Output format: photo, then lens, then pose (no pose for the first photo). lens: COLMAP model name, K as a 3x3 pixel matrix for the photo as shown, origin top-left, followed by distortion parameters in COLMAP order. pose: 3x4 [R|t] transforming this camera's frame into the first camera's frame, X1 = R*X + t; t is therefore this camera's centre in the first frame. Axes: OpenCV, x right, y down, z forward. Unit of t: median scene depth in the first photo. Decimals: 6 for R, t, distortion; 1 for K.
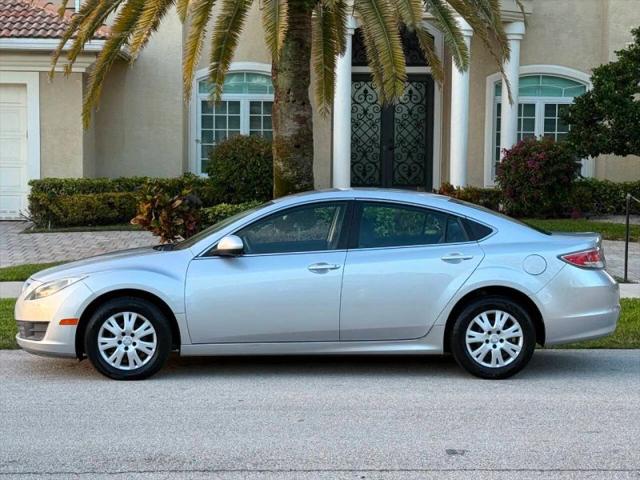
lens RADIAL K [[1386.8, 0, 320.0], [0, 1386.8, 240.0], [0, 0, 1]] dist [0.068282, 0.675332]
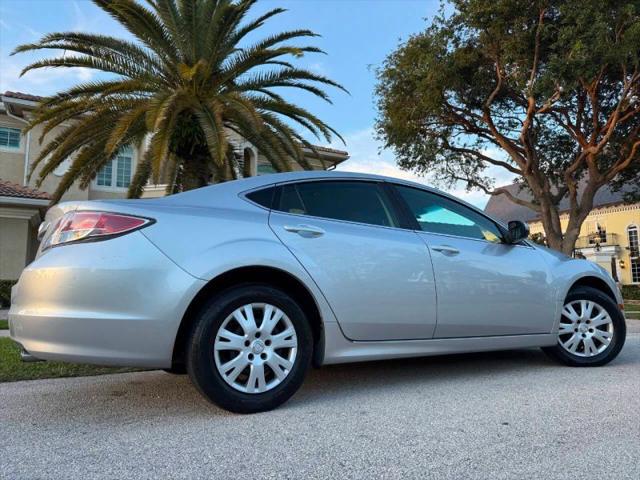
lens RADIAL K [[452.8, 0, 321.5], [0, 452.8, 241.8], [0, 0, 1]] dist [0.036685, -0.047319]
pose [[0.895325, 0.038461, 0.443749, -0.201442], [0.047112, 0.982499, -0.180213, 0.061802], [-0.442914, 0.182255, 0.877844, 0.760999]]
